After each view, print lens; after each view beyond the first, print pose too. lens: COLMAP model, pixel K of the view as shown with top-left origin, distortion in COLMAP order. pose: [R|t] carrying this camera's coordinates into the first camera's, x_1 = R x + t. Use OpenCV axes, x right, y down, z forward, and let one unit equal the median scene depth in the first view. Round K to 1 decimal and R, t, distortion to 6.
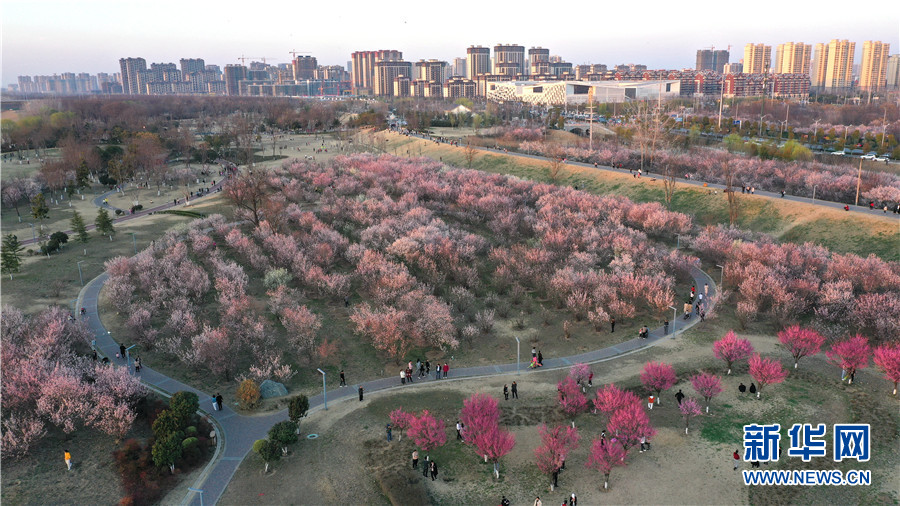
lens RADIAL K [[709.1, 0, 450.0], [0, 709.1, 253.0], [0, 0, 1]] dist [-0.004081, -0.001483]
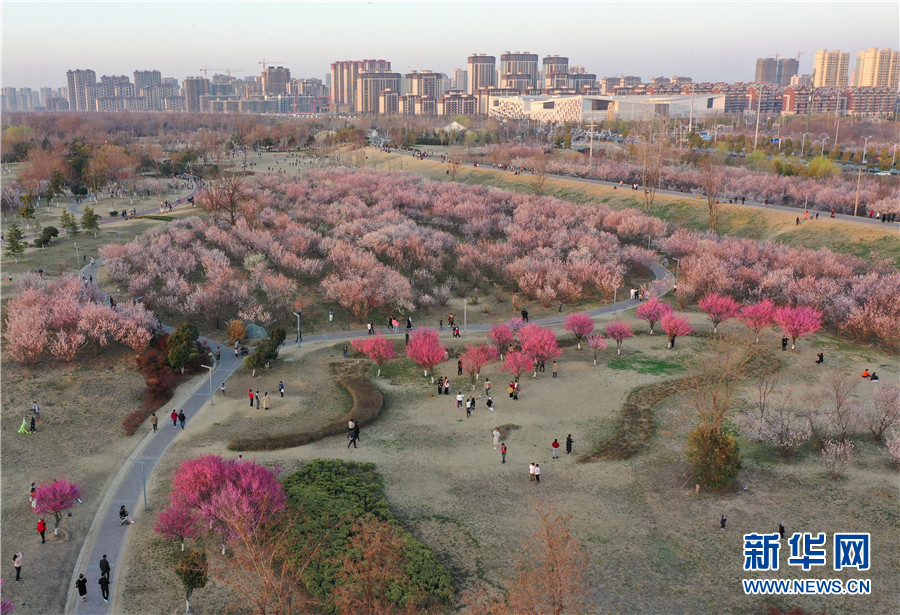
lens RADIAL K [[862.1, 0, 353.8], [0, 862.1, 307.7], [0, 0, 1]] dist [-0.005012, -0.004496]
pose [[0.994217, 0.026319, -0.104117, 0.031007], [-0.026242, 0.999653, 0.002110, 0.067527], [0.104136, 0.000635, 0.994563, -0.204732]]
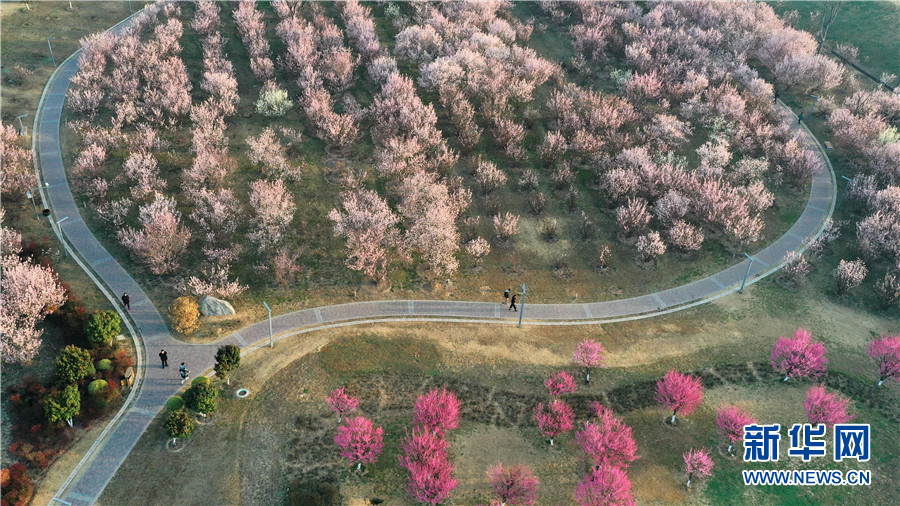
lens RADIAL K [[810.2, 0, 450.0], [0, 810.2, 253.0], [0, 0, 1]] dist [-0.000647, -0.001978]
pose [[0.980871, 0.167627, -0.098957, 0.048434], [-0.120031, 0.921061, 0.370458, -0.118013], [0.153244, -0.351494, 0.923563, 0.086300]]
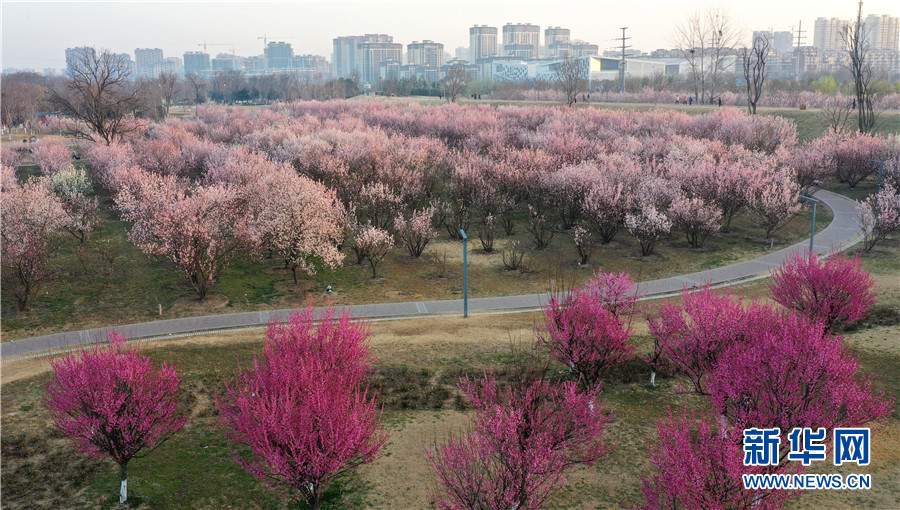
lens RADIAL K [[837.1, 0, 403.4], [0, 837.1, 254.0], [0, 0, 1]] dist [-0.001038, -0.000627]
pose [[0.998275, 0.005347, -0.058472, 0.044243], [-0.007344, 0.999395, -0.033997, 0.076110], [0.058255, 0.034368, 0.997710, 0.243319]]
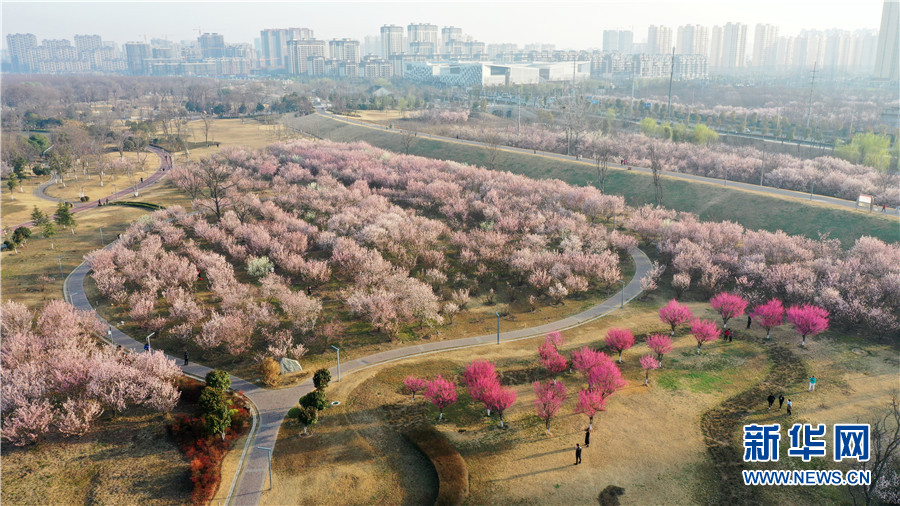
lens RADIAL K [[709.1, 0, 450.0], [0, 709.1, 253.0], [0, 0, 1]] dist [-0.004081, -0.001483]
pose [[0.992423, -0.029591, 0.119254, -0.058434], [0.025954, 0.999153, 0.031932, -0.007969], [-0.120098, -0.028595, 0.992350, -0.069459]]
